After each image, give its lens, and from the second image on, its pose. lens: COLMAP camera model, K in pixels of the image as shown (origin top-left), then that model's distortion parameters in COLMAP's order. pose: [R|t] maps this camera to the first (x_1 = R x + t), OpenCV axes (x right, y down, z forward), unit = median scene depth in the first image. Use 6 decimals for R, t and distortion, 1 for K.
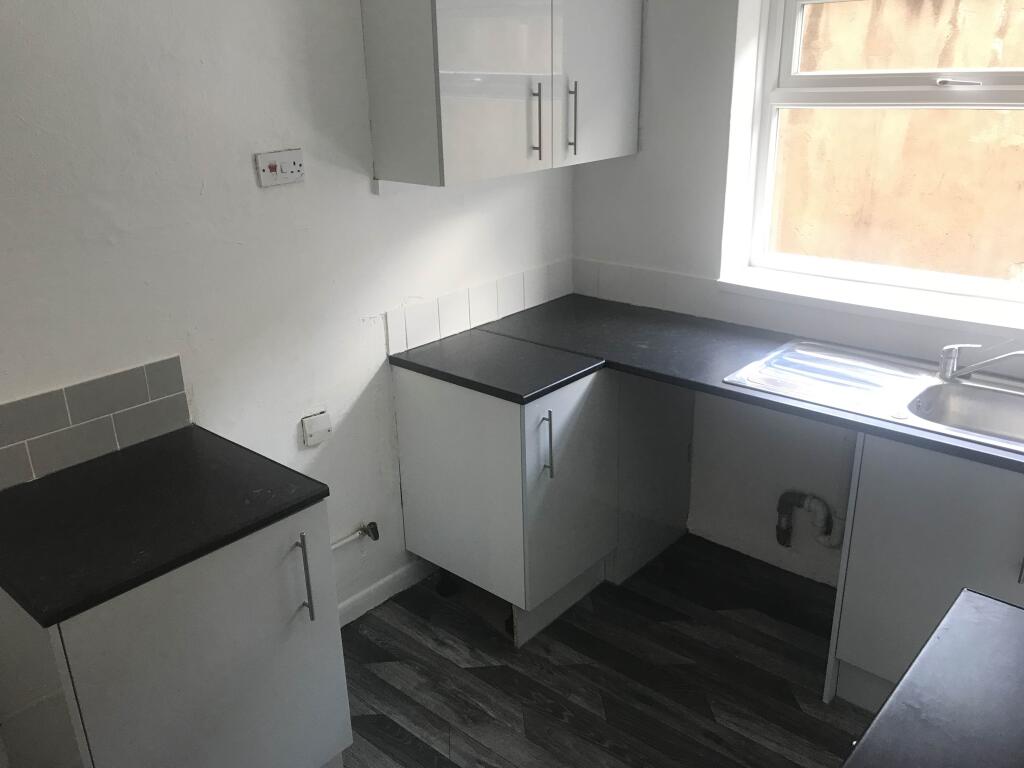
lens RADIAL K [[840.5, 0, 508.0], [0, 840.5, 384.4], [0, 0, 1]] dist [0.053033, -0.081750]
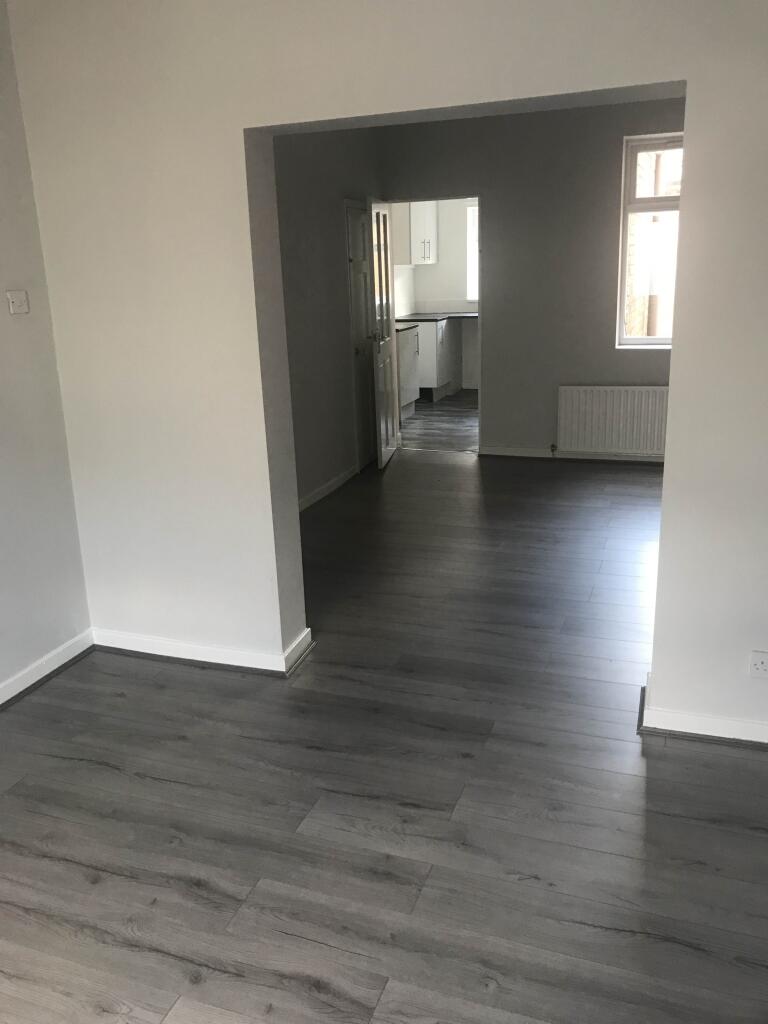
lens RADIAL K [[850.5, 0, 383.6], [0, 850.5, 500.0], [0, 0, 1]] dist [0.035215, 0.005282]
pose [[0.932351, -0.106307, 0.345573, -1.523056], [0.140458, 0.987222, -0.075259, 1.009545], [-0.333156, 0.118706, 0.935369, -2.259672]]
